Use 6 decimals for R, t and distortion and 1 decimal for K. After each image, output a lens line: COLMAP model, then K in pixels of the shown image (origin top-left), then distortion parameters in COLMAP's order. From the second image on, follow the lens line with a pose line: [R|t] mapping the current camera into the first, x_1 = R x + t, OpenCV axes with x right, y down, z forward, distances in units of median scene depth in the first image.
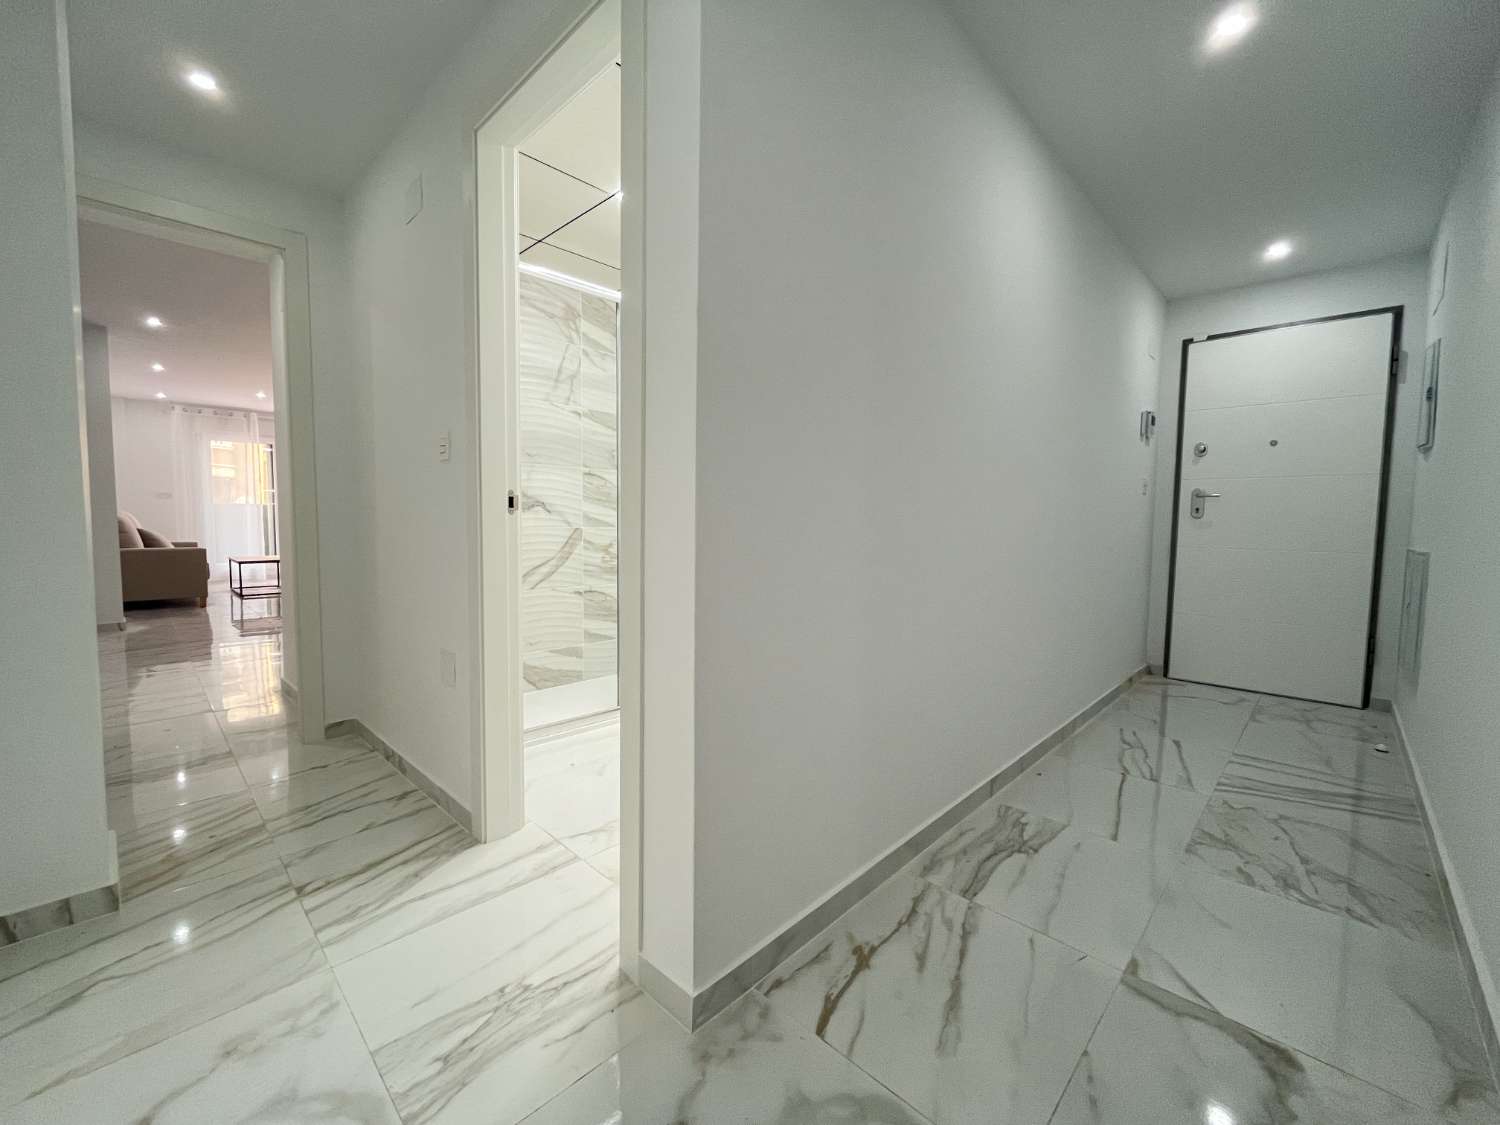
lens RADIAL K [[611.6, 0, 747.4], [0, 611.6, 558.7], [0, 0, 1]] dist [-0.003381, 0.001109]
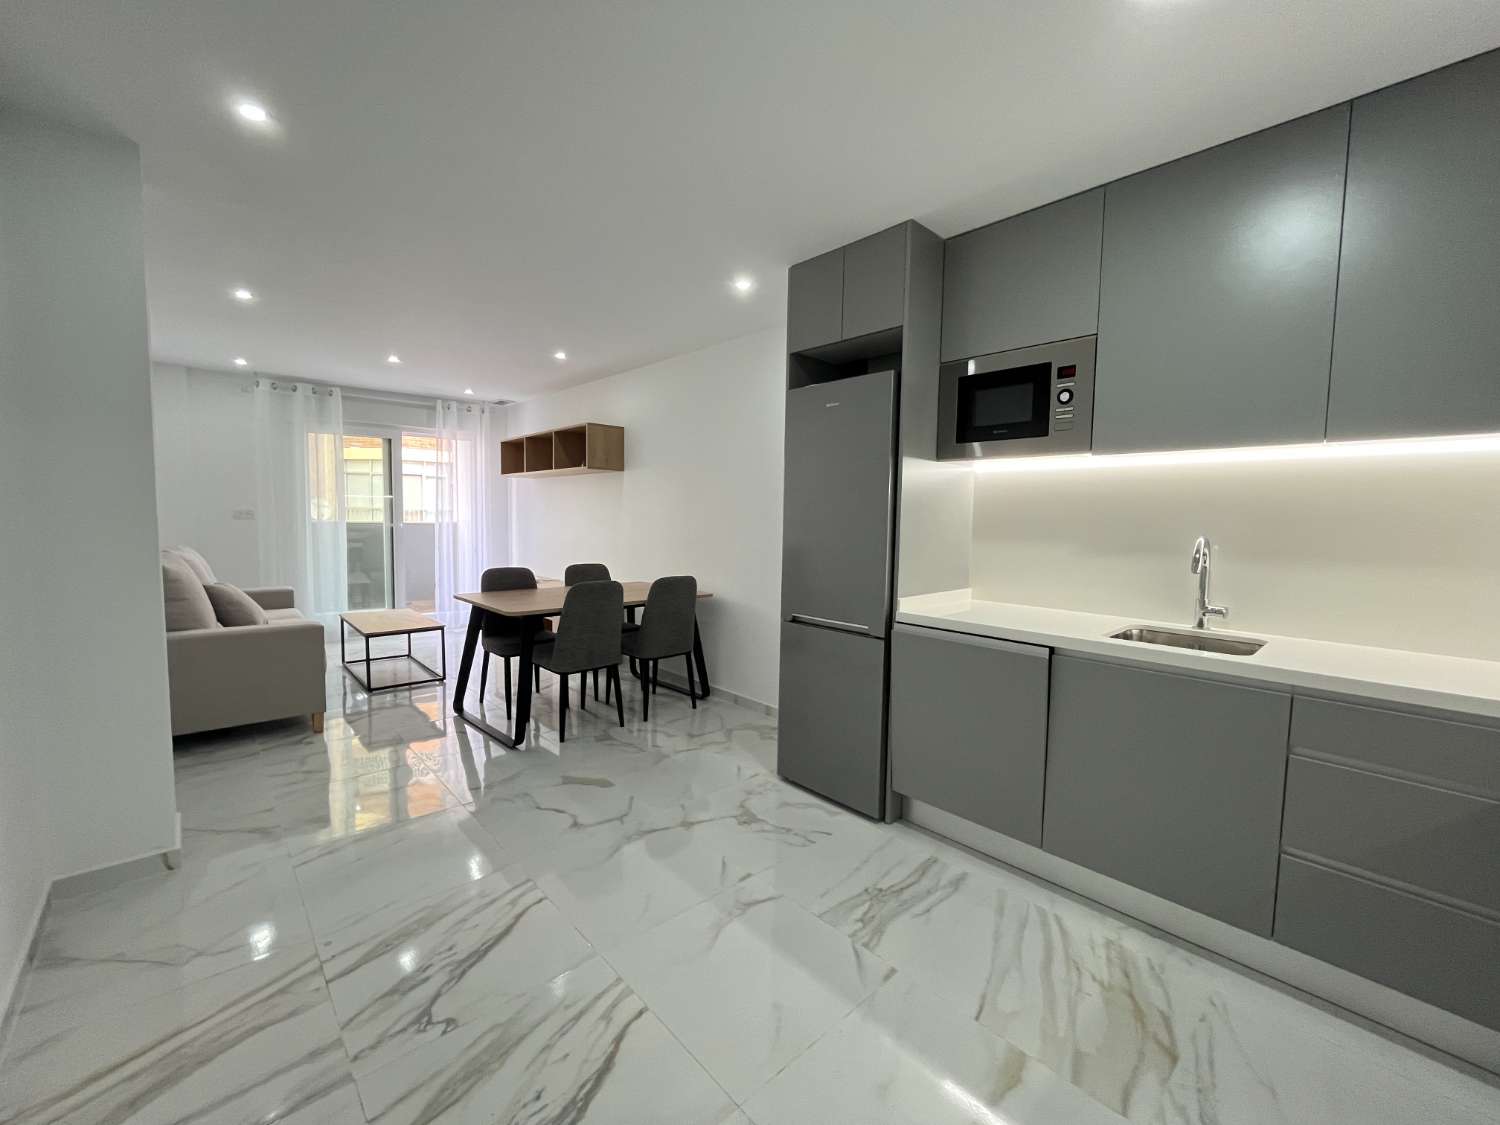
lens RADIAL K [[611.6, 0, 745.3], [0, 611.6, 555.7], [0, 0, 1]] dist [-0.003381, 0.001109]
pose [[-0.997375, -0.036411, 0.062592, 0.576798], [-0.028120, 0.991299, 0.128587, -0.261129], [-0.066729, 0.126490, -0.989721, 1.845201]]
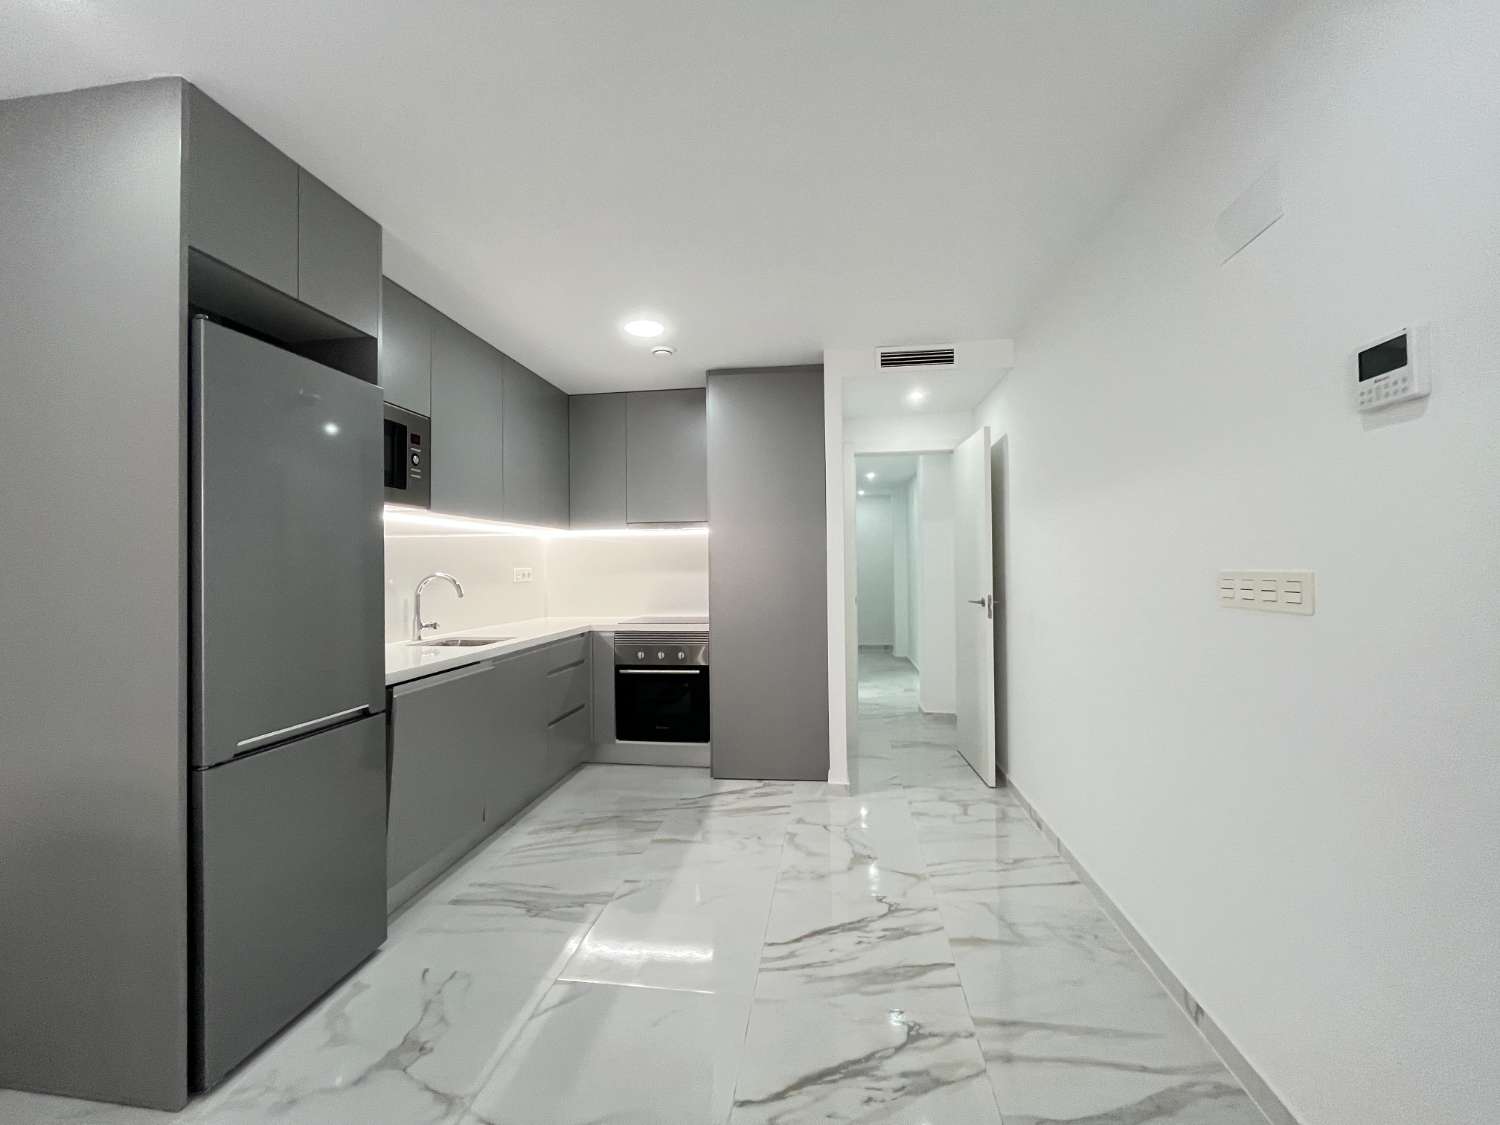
lens RADIAL K [[611.6, 0, 748.6], [0, 611.6, 560.9], [0, 0, 1]] dist [-0.003381, 0.001109]
pose [[0.584945, -0.028088, -0.810586, 1.534266], [-0.030765, 0.997913, -0.056780, -0.153996], [0.810489, 0.058151, 0.582860, 0.525358]]
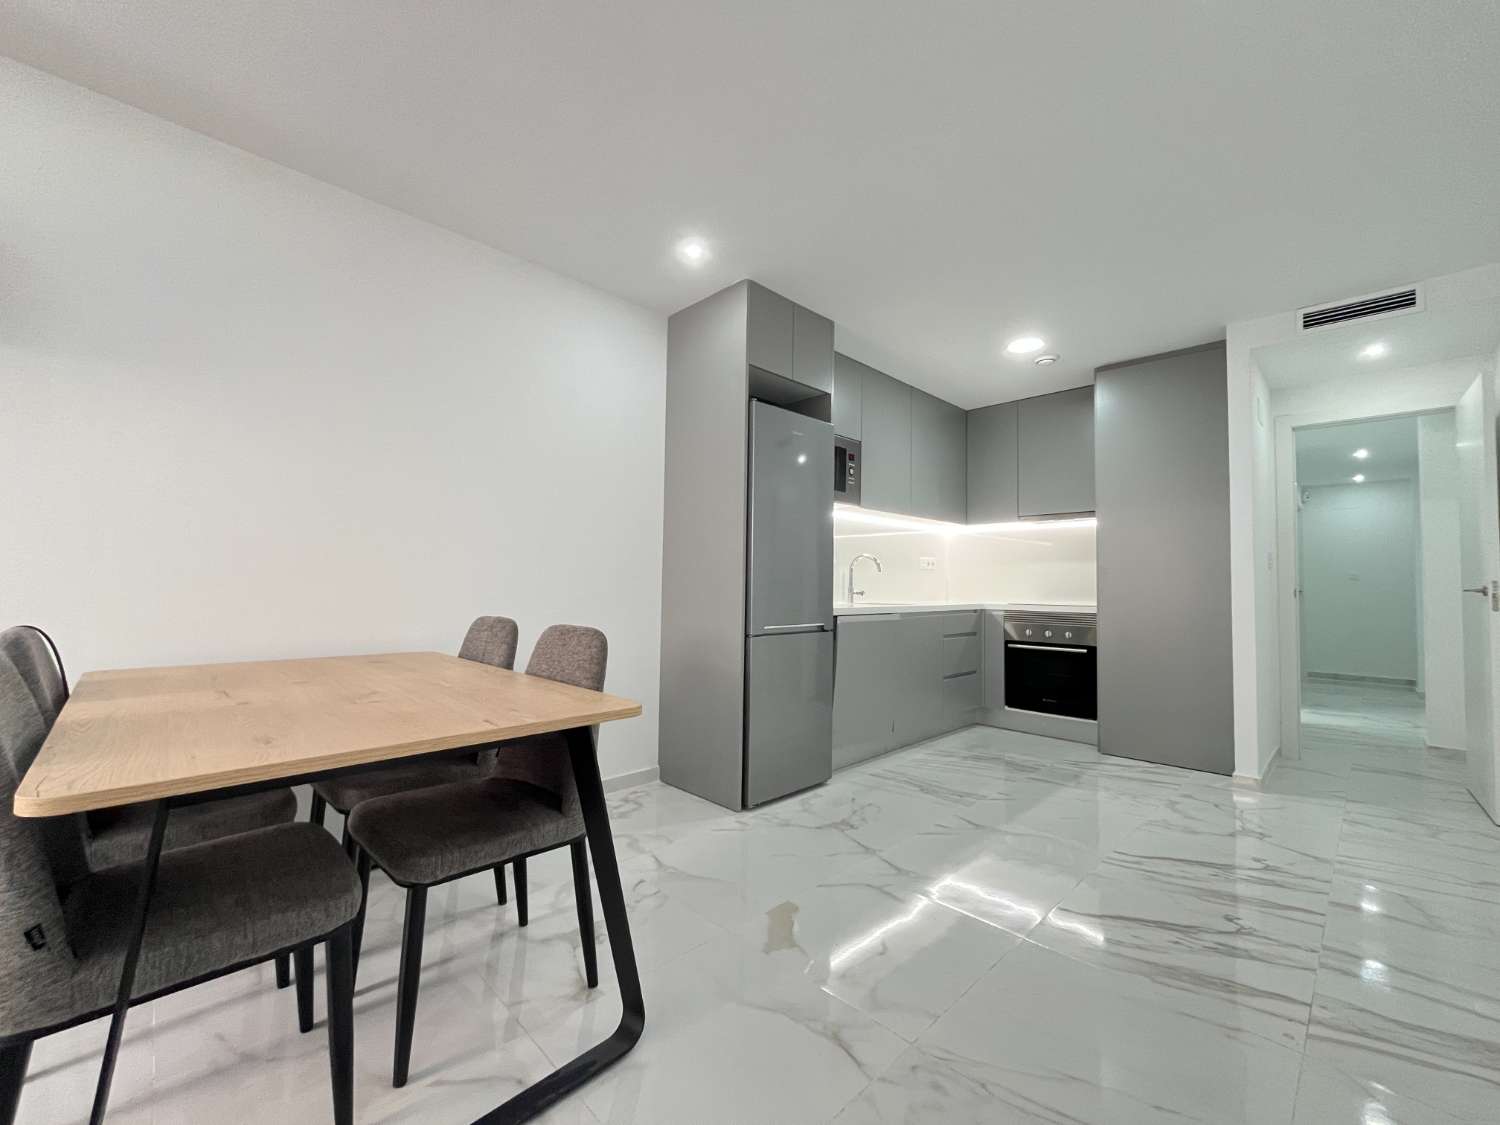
lens RADIAL K [[611.6, 0, 749.7], [0, 611.6, 560.2], [0, 0, 1]] dist [-0.003381, 0.001109]
pose [[-0.030599, -0.054730, -0.998032, 1.938940], [-0.075717, 0.995758, -0.052284, -0.028348], [0.996660, 0.073968, -0.034614, 0.470232]]
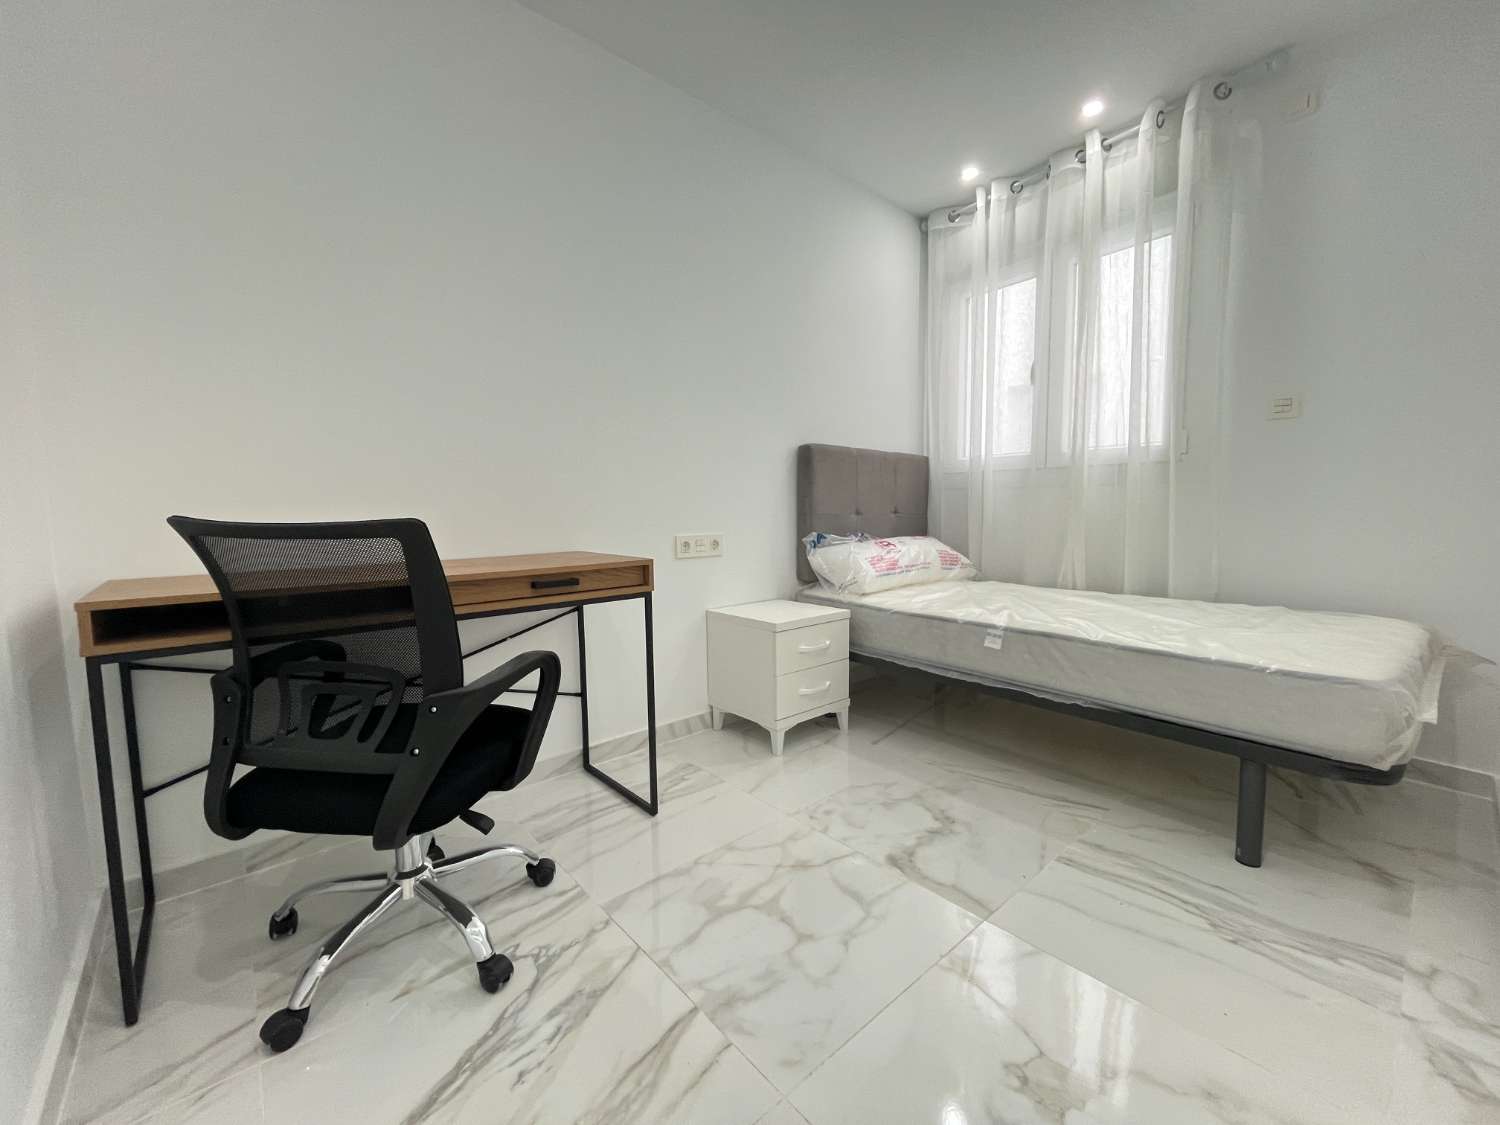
lens RADIAL K [[611.6, 0, 746.6], [0, 611.6, 556.9], [0, 0, 1]] dist [-0.003381, 0.001109]
pose [[0.995687, -0.016982, -0.091204, 1.256701], [0.018902, 0.999617, 0.020222, 0.006177], [0.090826, -0.021858, 0.995627, 0.630719]]
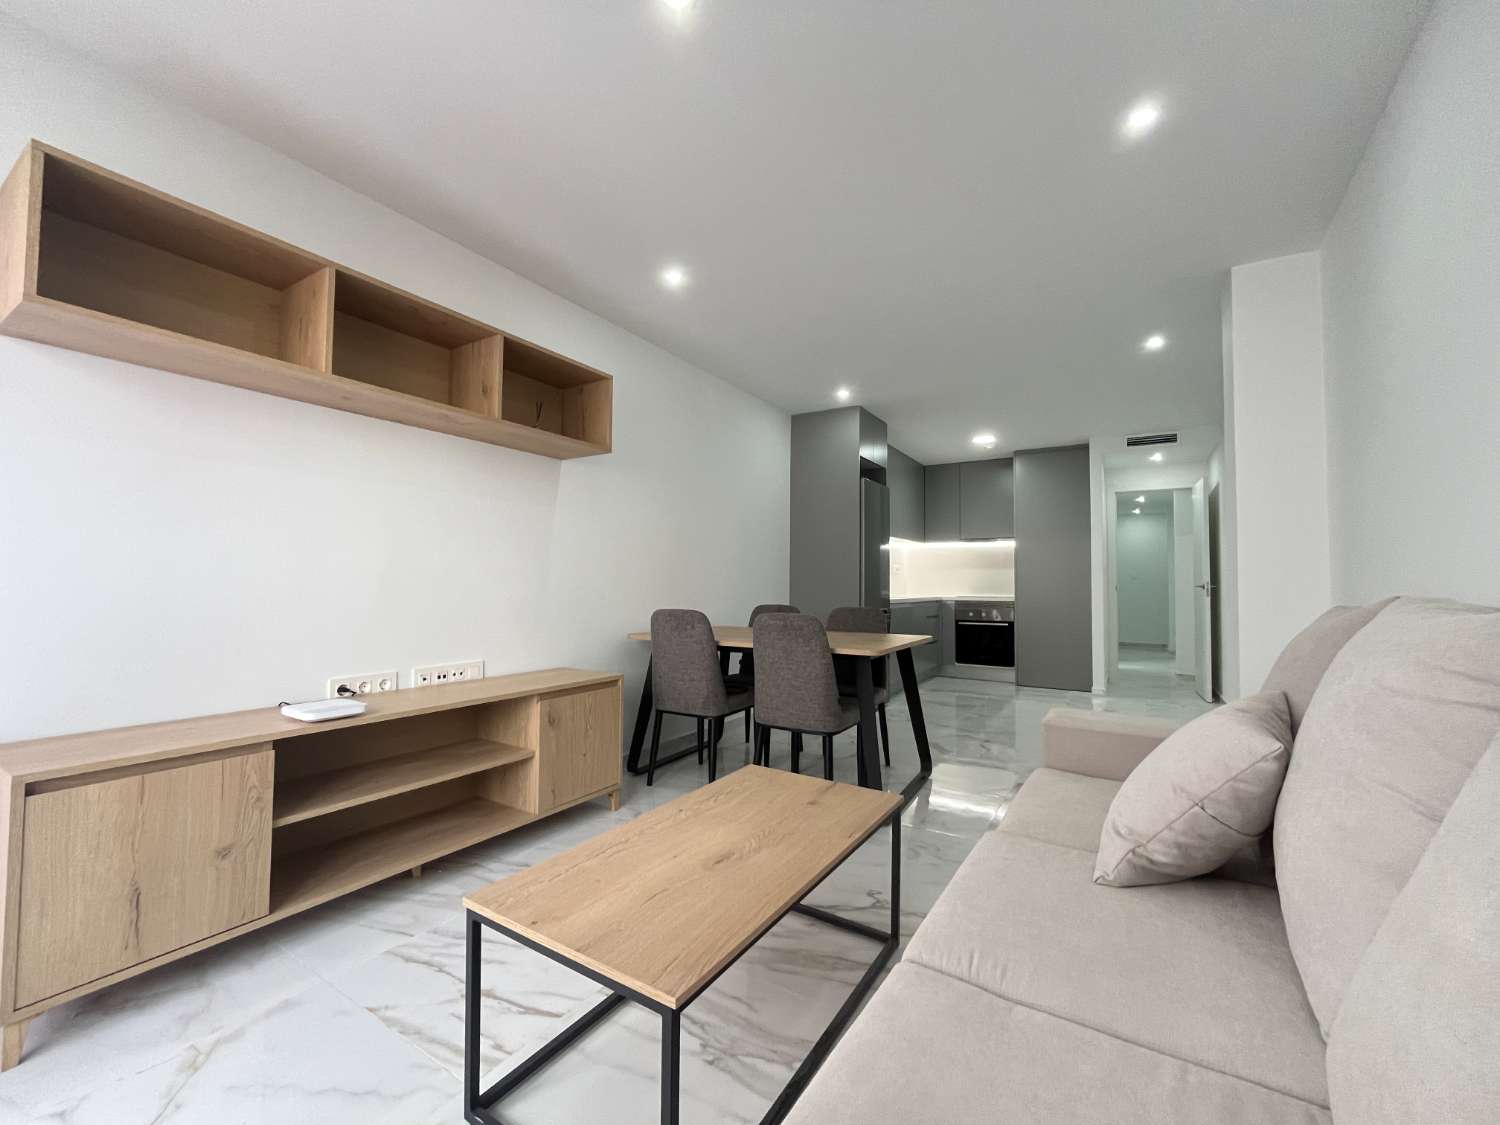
lens RADIAL K [[611.6, 0, 747.1], [0, 611.6, 558.7], [0, 0, 1]] dist [-0.003381, 0.001109]
pose [[0.204823, -0.050669, -0.977487, 2.773193], [-0.067537, 0.995547, -0.065757, 0.034881], [0.976466, 0.079485, 0.200489, -0.475770]]
